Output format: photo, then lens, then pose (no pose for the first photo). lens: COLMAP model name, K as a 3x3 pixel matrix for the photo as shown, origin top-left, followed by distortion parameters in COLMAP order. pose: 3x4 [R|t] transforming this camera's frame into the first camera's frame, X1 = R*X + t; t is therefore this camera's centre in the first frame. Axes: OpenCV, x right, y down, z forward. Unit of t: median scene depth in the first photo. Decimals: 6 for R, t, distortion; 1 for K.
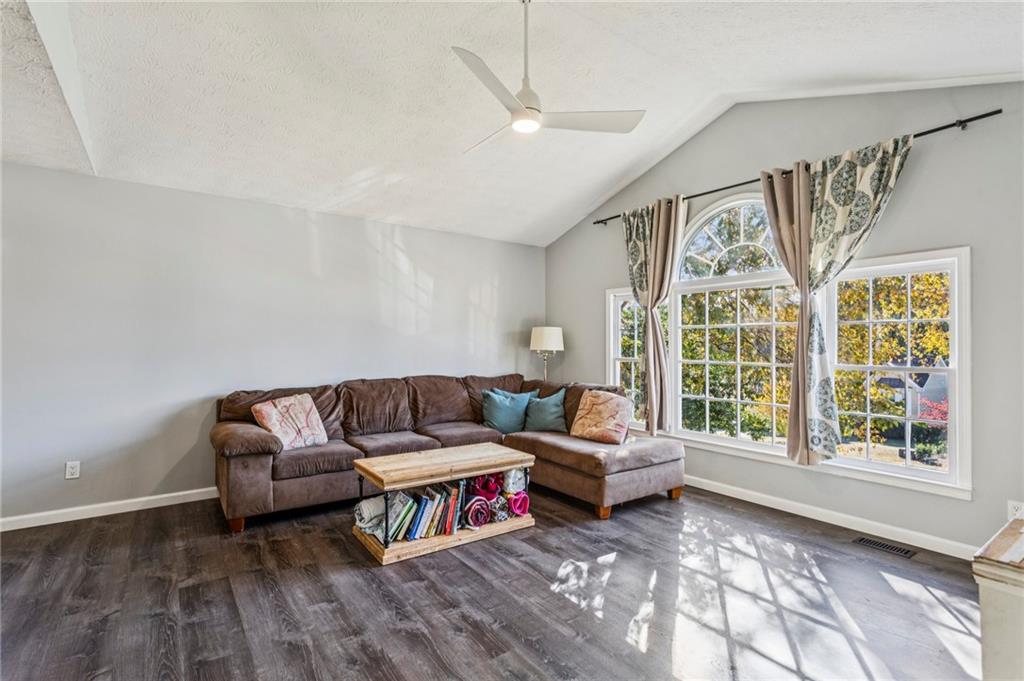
lens RADIAL K [[488.8, 0, 512.0], [0, 488.8, 328.9], [0, 0, 1]] dist [0.000215, 0.000209]
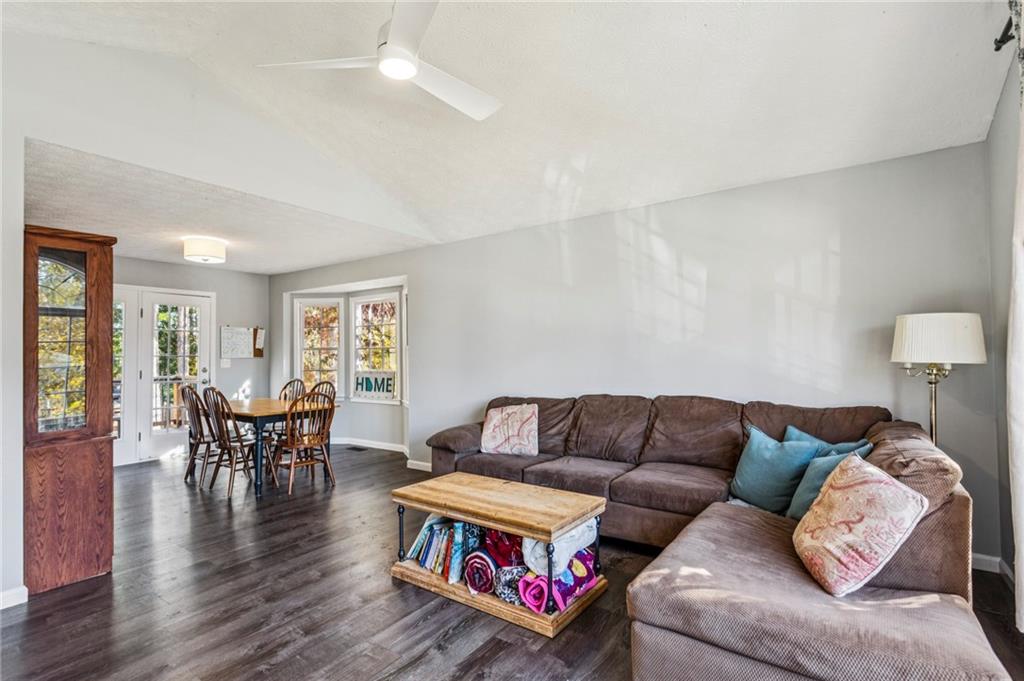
lens RADIAL K [[490.1, 0, 512.0], [0, 490.1, 340.5], [0, 0, 1]] dist [-0.001164, -0.000273]
pose [[0.318143, -0.034830, -0.947403, 0.554641], [0.042758, 0.998835, -0.022362, 0.021251], [0.947078, -0.033395, 0.319261, 0.647365]]
